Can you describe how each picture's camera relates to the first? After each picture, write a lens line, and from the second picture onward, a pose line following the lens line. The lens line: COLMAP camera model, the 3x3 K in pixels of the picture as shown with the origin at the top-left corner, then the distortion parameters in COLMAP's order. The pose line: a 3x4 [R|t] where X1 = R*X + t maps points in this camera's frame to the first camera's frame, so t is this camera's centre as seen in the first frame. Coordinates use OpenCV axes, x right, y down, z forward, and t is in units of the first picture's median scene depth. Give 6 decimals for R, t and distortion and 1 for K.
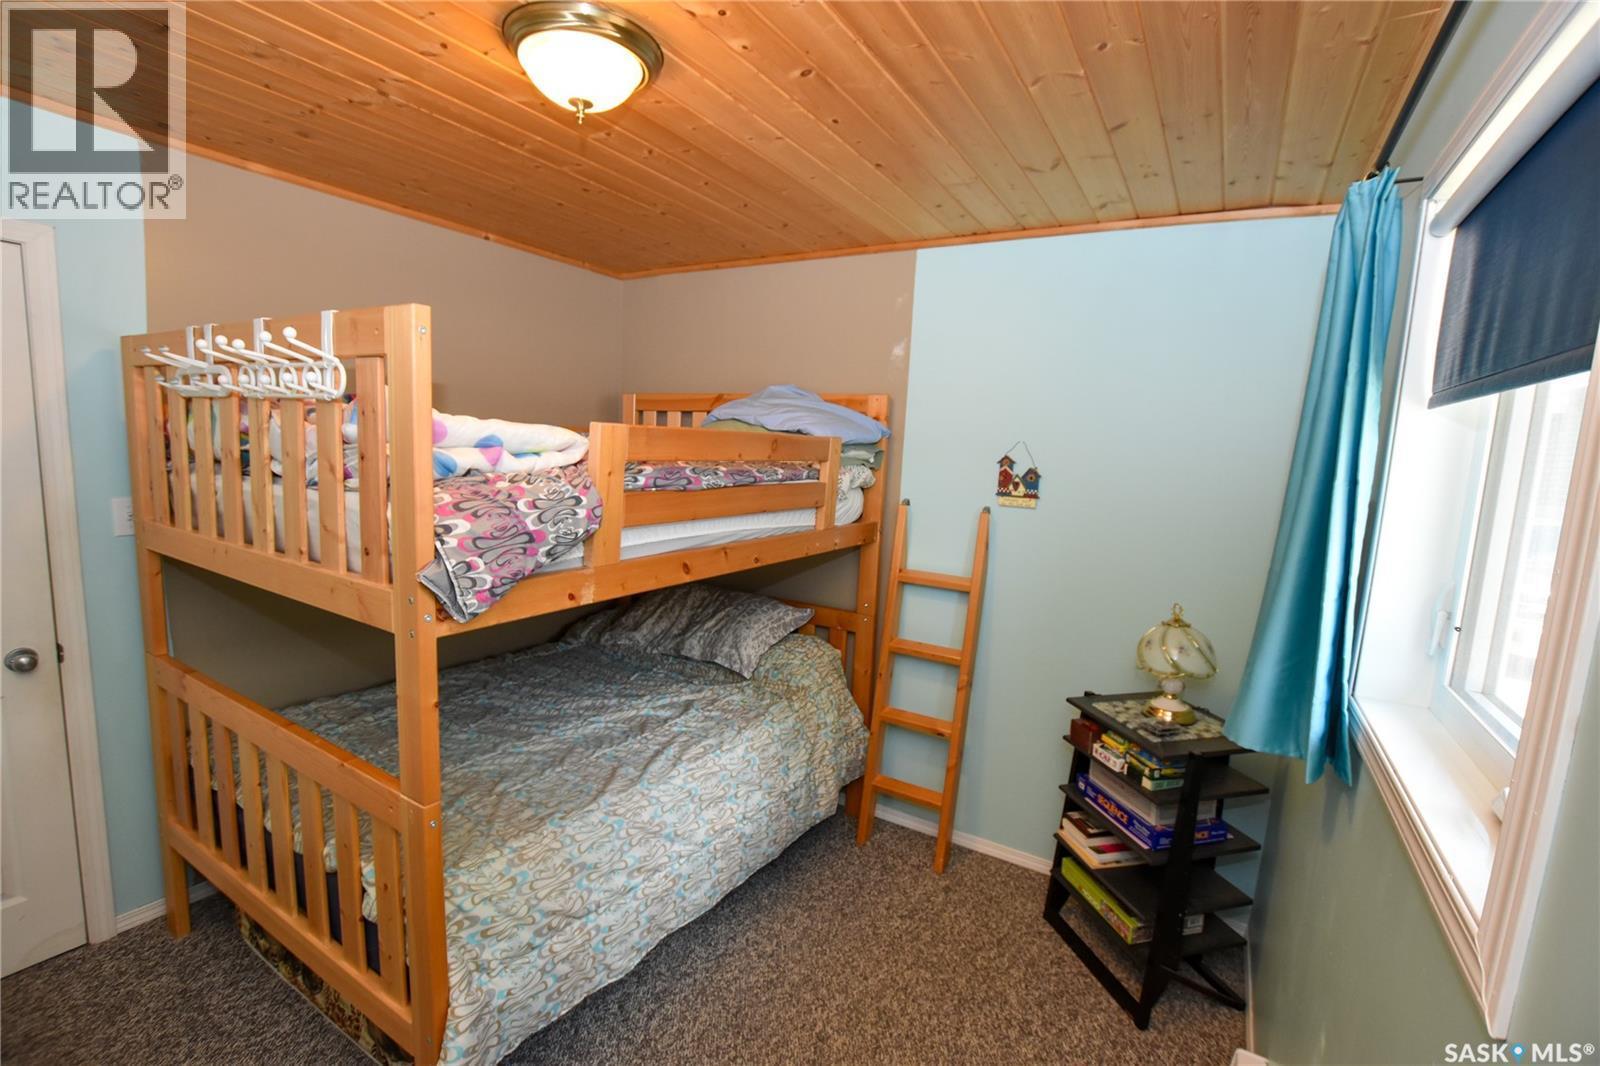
lens RADIAL K [[701.9, 0, 805.3], [0, 701.9, 540.2], [0, 0, 1]] dist [-0.034580, 0.003533]
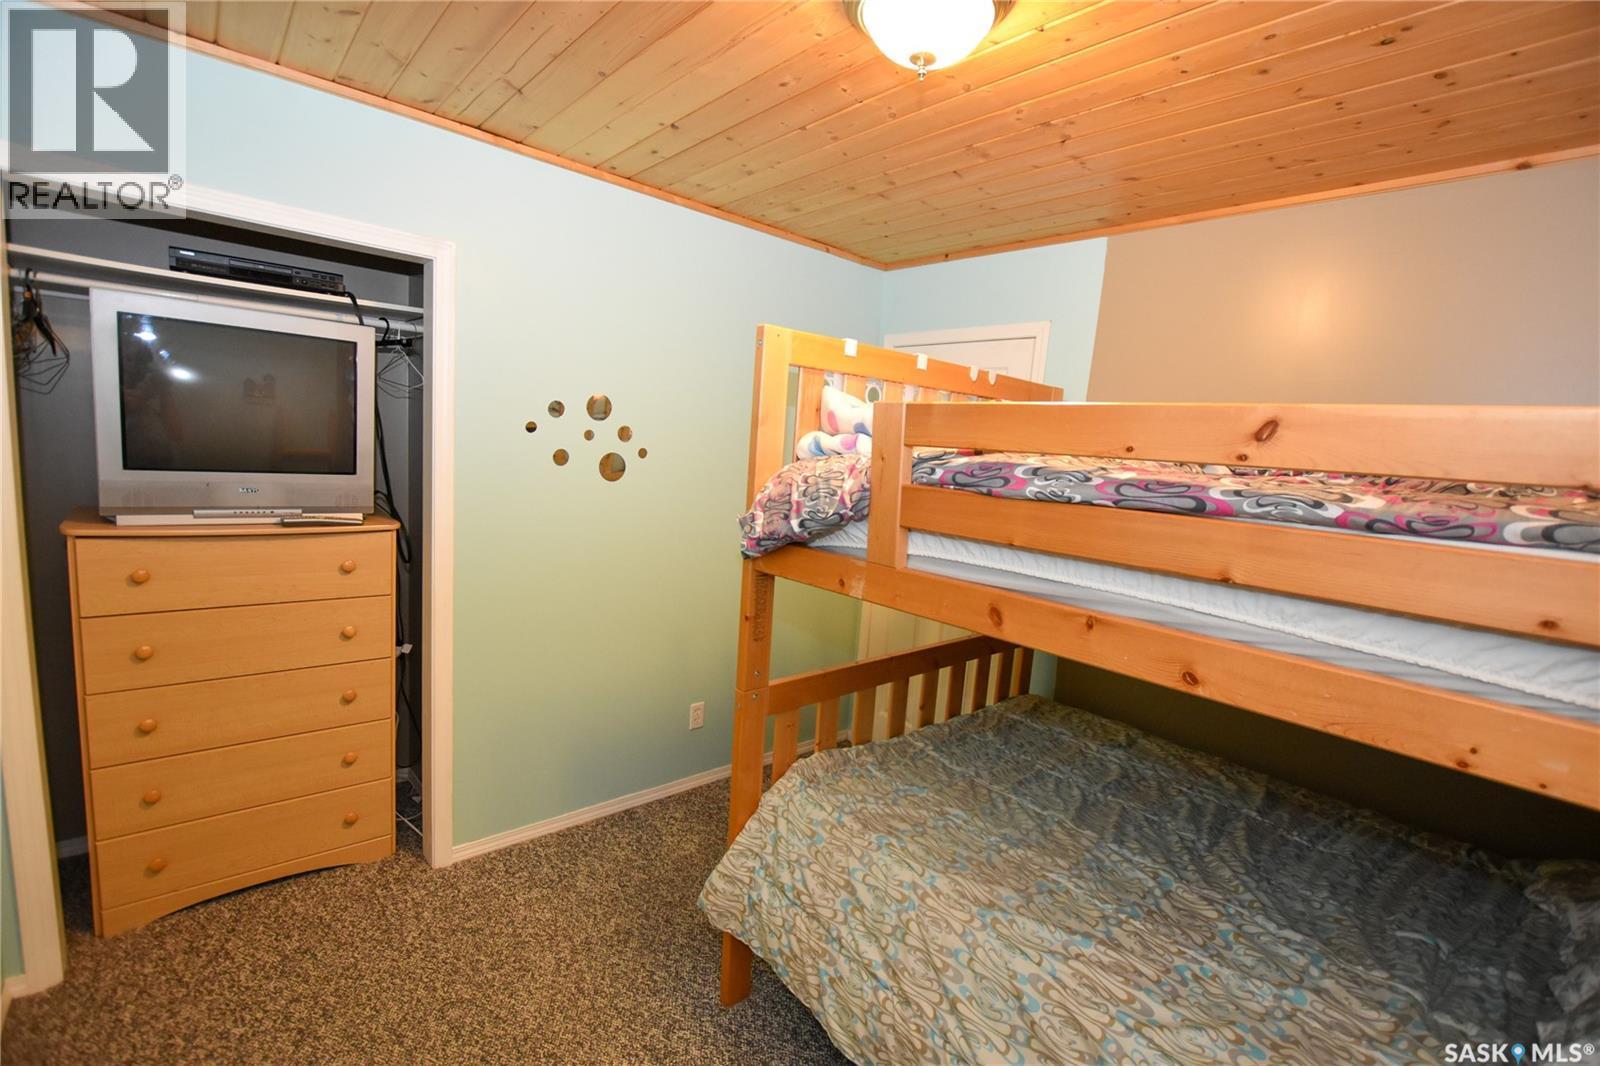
lens RADIAL K [[701.9, 0, 804.3], [0, 701.9, 536.6], [0, 0, 1]] dist [-0.034580, 0.003533]
pose [[-0.289990, 0.053953, -0.955508, 0.502684], [-0.215747, 0.969024, 0.120194, -0.071734], [0.932394, 0.241003, -0.269367, 0.988567]]
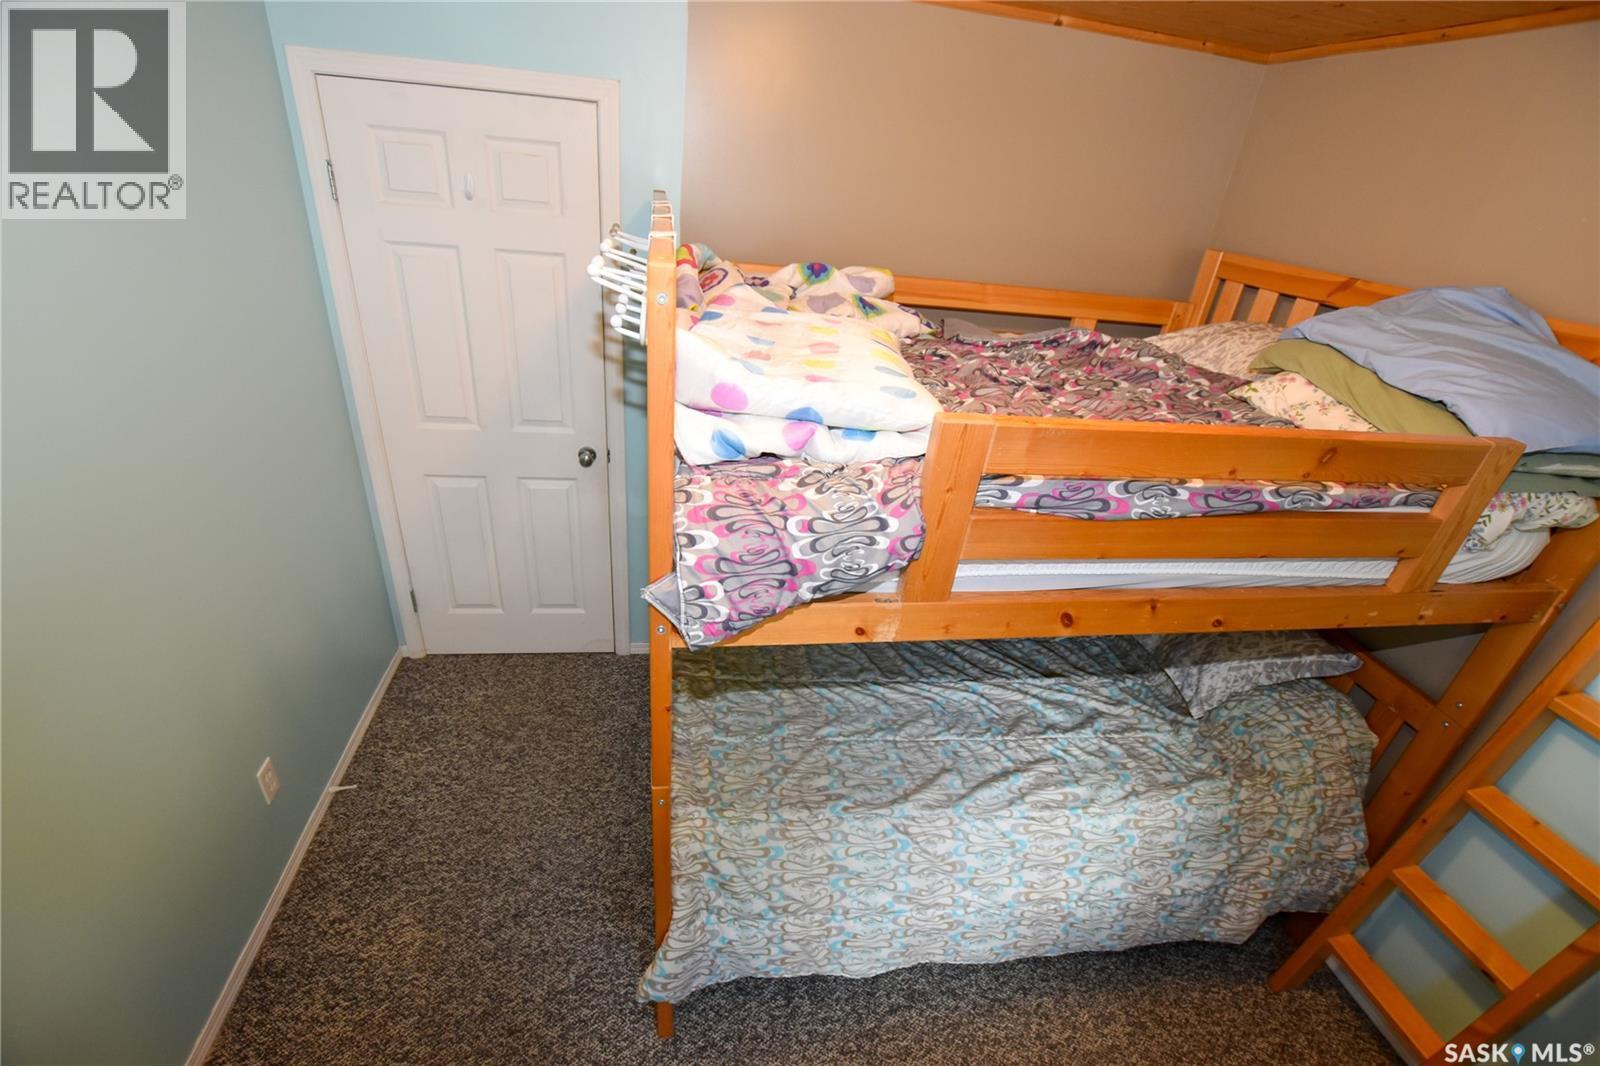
lens RADIAL K [[701.9, 0, 801.5], [0, 701.9, 546.7], [0, 0, 1]] dist [-0.034580, 0.003533]
pose [[0.654511, 0.379469, -0.653926, 0.075496], [-0.166370, 0.916008, 0.365035, -0.226338], [0.737521, -0.130126, 0.662669, 0.374367]]
